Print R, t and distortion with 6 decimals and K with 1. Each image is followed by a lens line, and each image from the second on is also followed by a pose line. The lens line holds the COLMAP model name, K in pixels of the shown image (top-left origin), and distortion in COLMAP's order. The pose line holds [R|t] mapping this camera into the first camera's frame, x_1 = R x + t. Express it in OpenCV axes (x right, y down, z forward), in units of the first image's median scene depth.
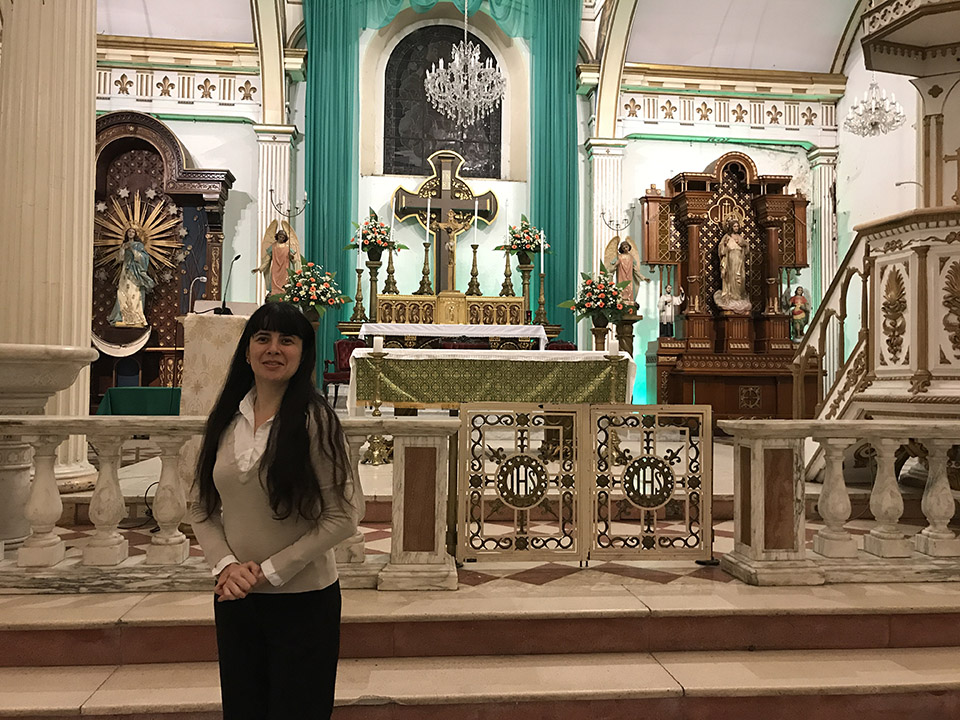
lens RADIAL K [[820.9, 0, 458.3], [0, 820.9, 361.2], [0, 0, 1]] dist [0.006408, -0.002948]
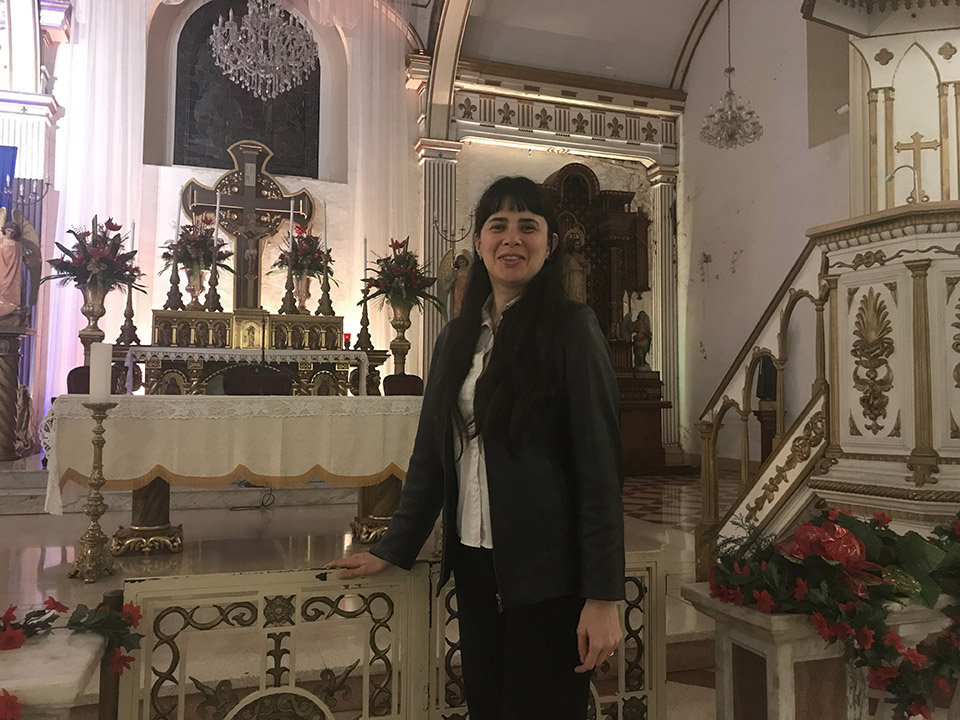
lens RADIAL K [[812.4, 0, 480.0], [0, 812.4, 360.0], [0, 0, 1]] dist [0.002710, -0.005052]
pose [[0.972553, 0.006387, 0.232593, 0.022780], [-0.001170, 0.999745, -0.022561, -0.015069], [-0.232678, 0.021670, 0.972312, 0.153607]]
